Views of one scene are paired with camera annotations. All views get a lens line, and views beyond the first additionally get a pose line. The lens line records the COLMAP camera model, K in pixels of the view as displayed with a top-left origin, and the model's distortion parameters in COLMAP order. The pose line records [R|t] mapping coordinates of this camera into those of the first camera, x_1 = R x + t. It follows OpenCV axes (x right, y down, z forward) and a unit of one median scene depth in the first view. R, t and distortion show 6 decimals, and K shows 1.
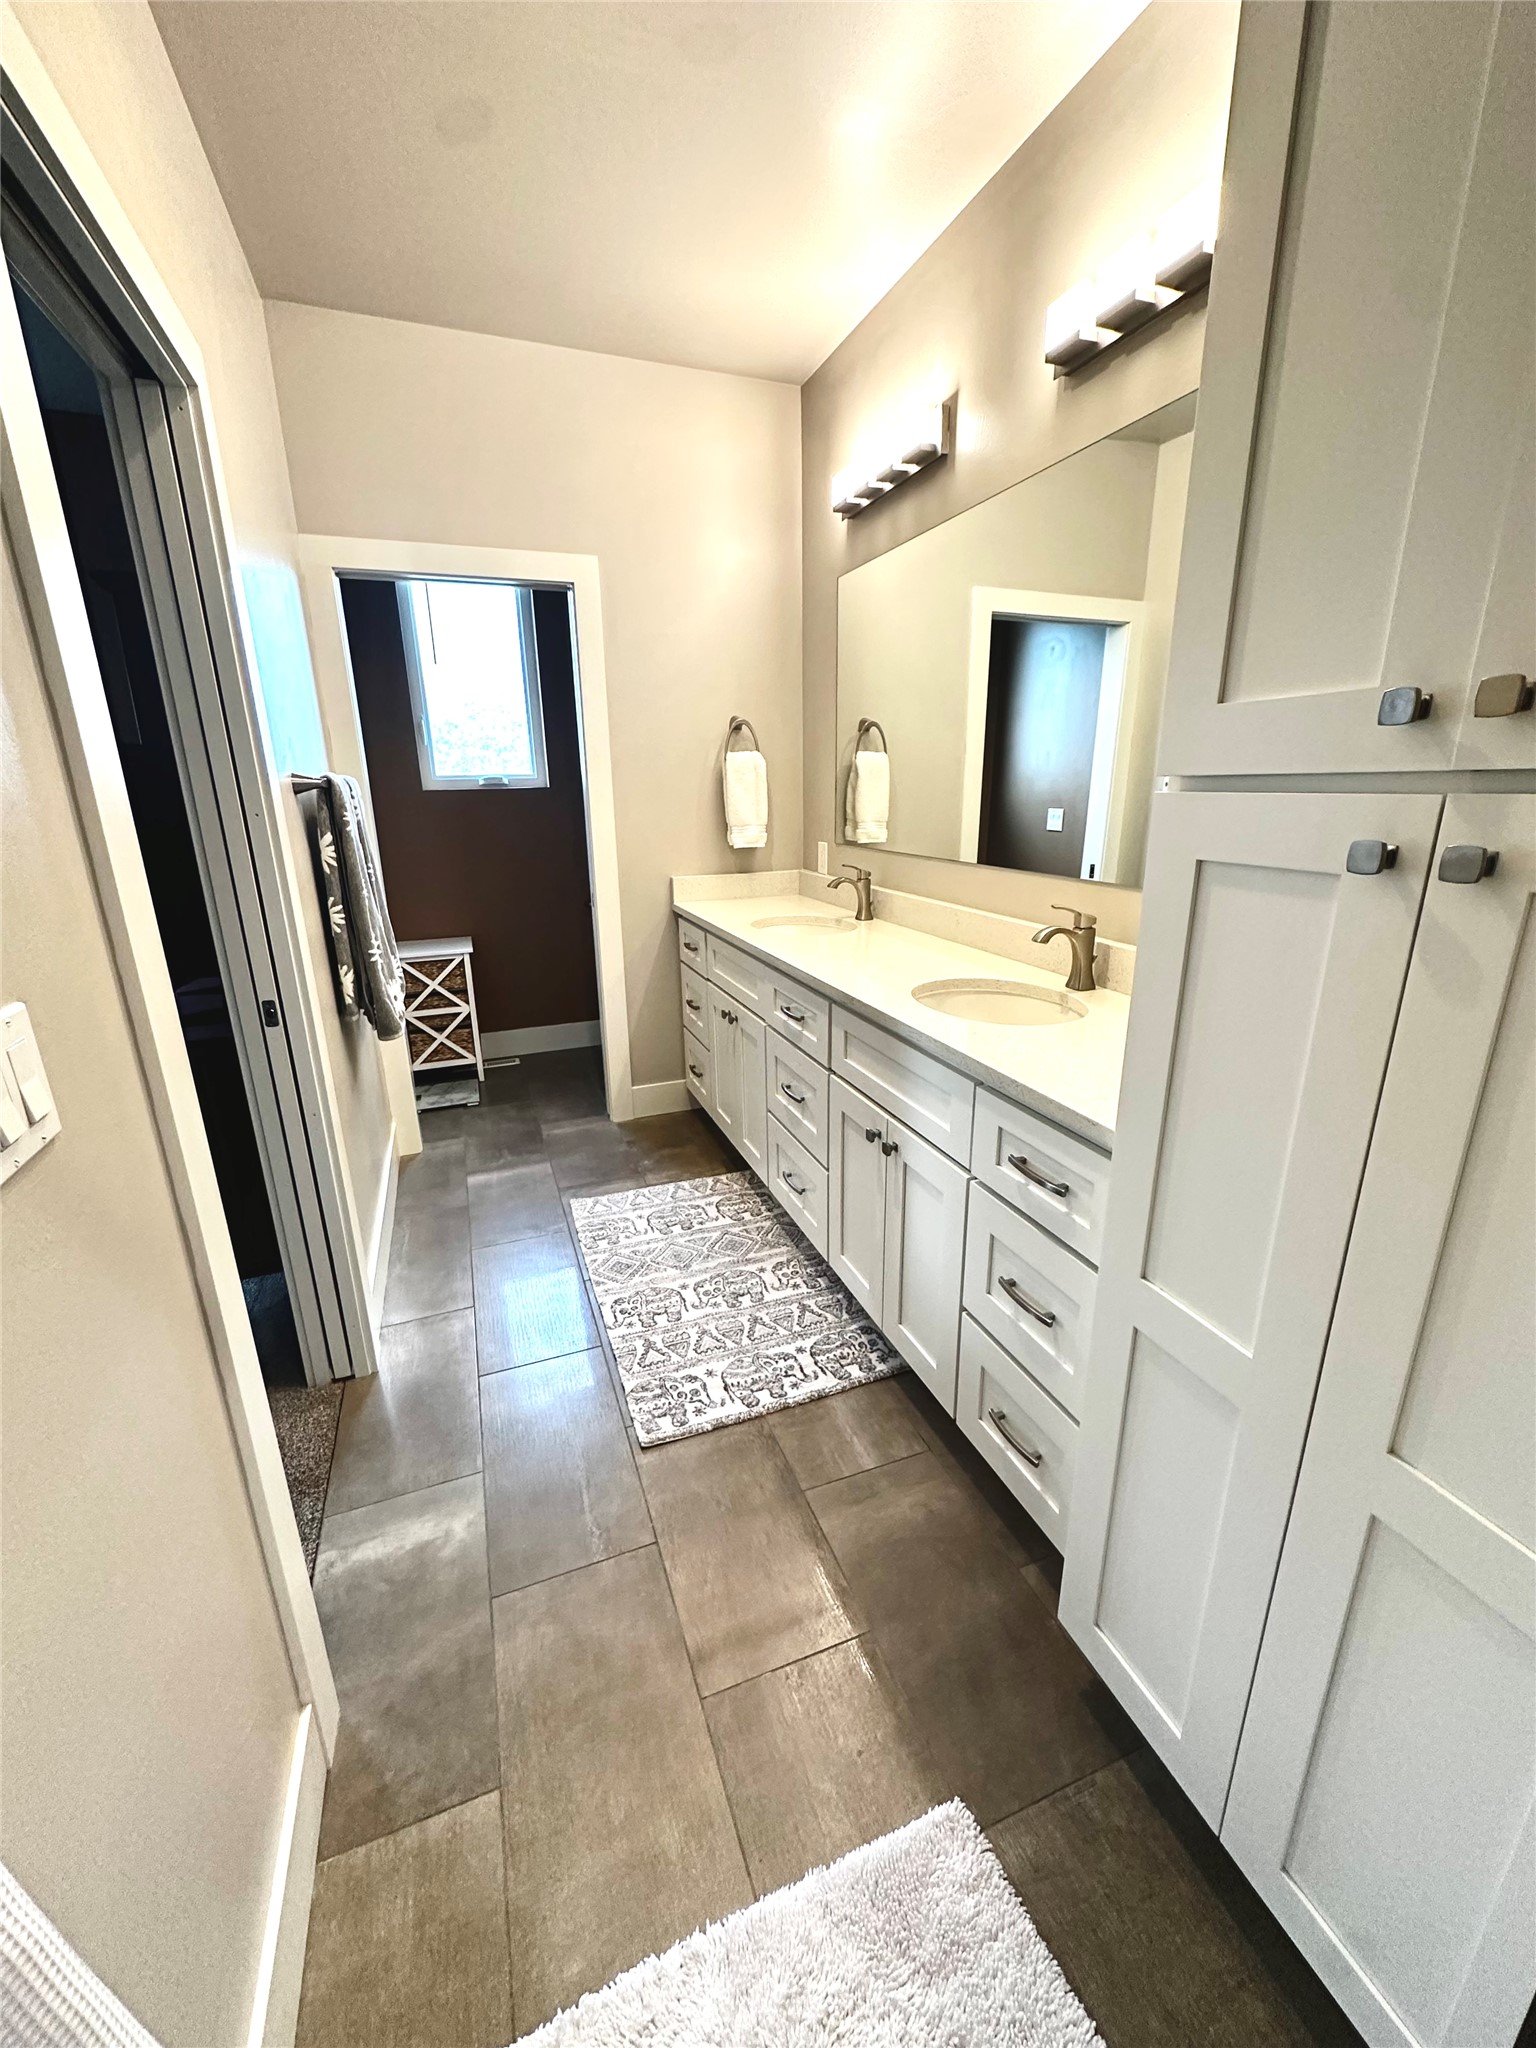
lens RADIAL K [[814.2, 0, 768.0], [0, 814.2, 1024.0], [0, 0, 1]] dist [-0.002364, 0.000277]
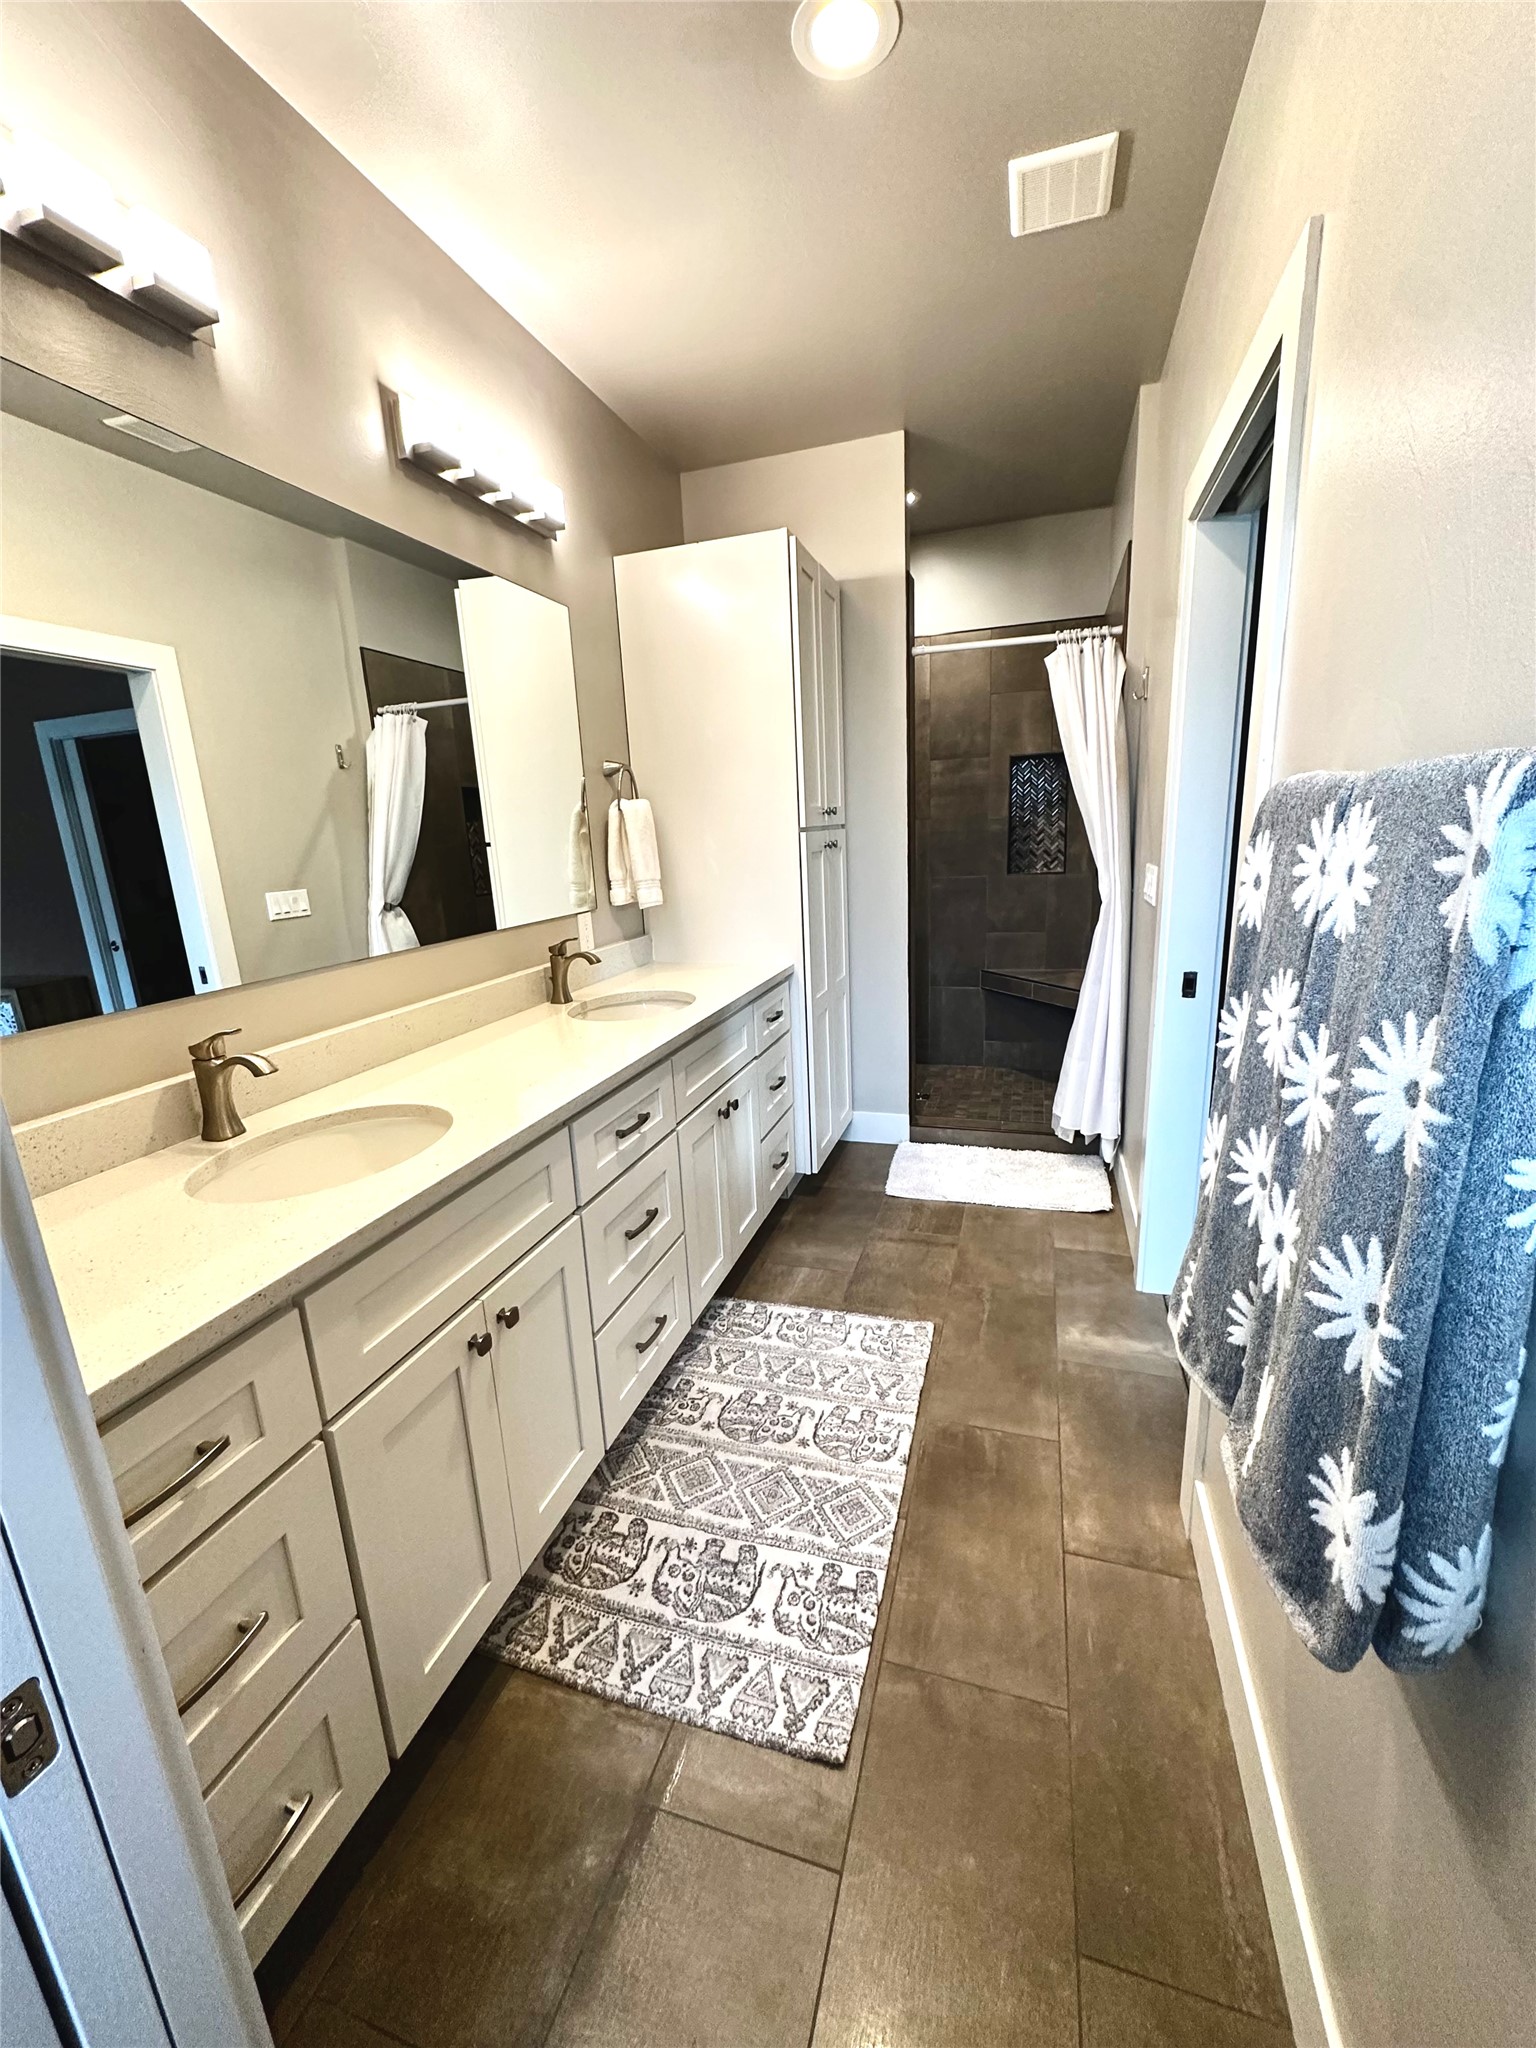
lens RADIAL K [[814.2, 0, 768.0], [0, 814.2, 1024.0], [0, 0, 1]] dist [-0.002364, 0.000277]
pose [[-0.781049, -0.093755, 0.617391, -0.555180], [0.234810, 0.872018, 0.429474, -0.409285], [-0.578642, 0.480410, -0.659075, 1.399559]]
